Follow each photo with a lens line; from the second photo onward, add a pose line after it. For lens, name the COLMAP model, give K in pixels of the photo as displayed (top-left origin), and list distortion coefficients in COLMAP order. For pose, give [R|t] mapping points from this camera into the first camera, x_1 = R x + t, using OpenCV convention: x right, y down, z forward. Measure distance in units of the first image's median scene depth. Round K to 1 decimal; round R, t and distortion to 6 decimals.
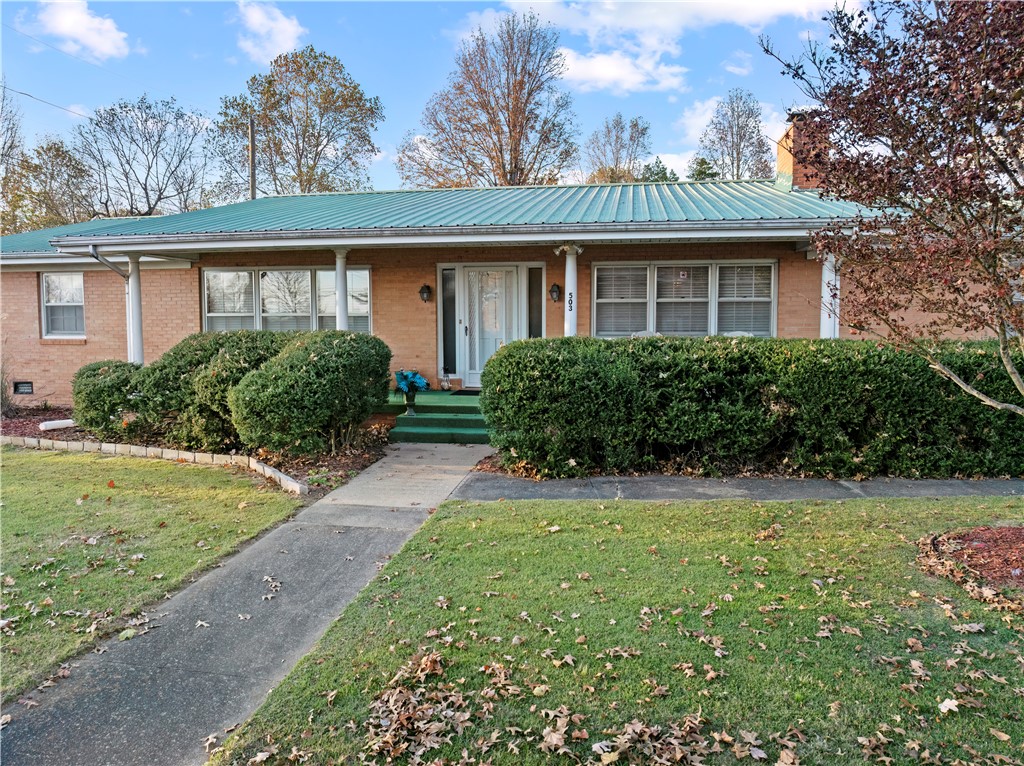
lens RADIAL K [[703.2, 0, 512.0], [0, 703.2, 383.0], [0, 0, 1]] dist [-0.032919, -0.000717]
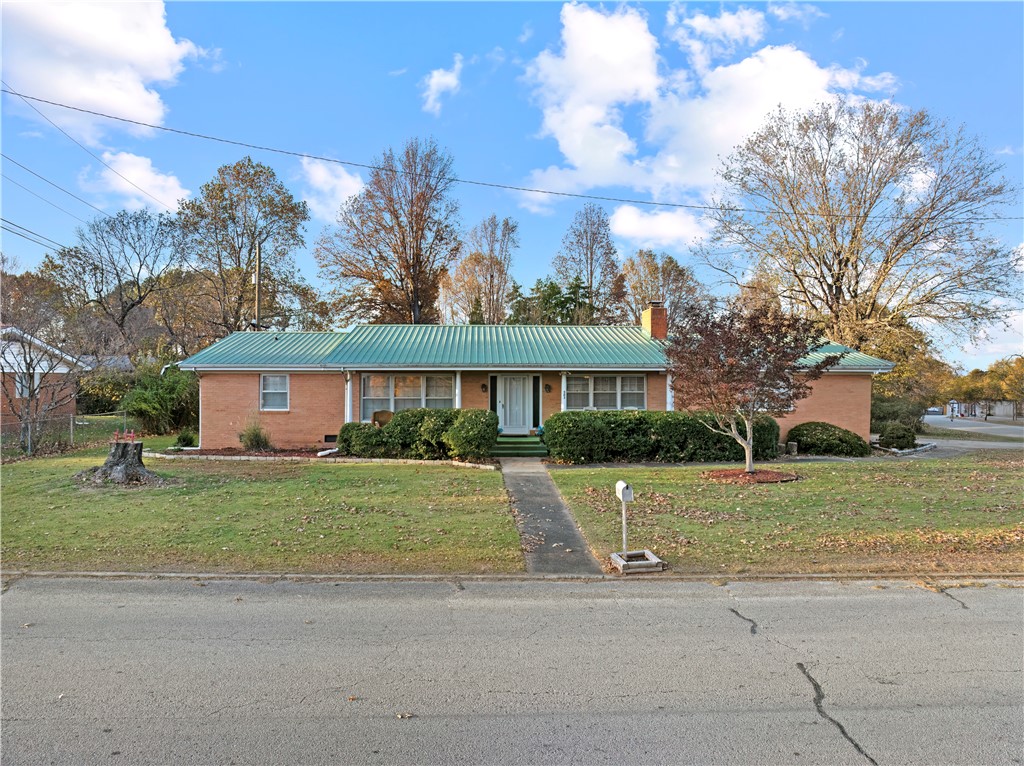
lens RADIAL K [[703.2, 0, 512.0], [0, 703.2, 383.0], [0, 0, 1]] dist [-0.032919, -0.000717]
pose [[0.977277, 0.003174, 0.211942, -0.516406], [0.015393, 0.996185, -0.085895, 0.036542], [-0.211406, 0.087206, 0.973500, -1.090060]]
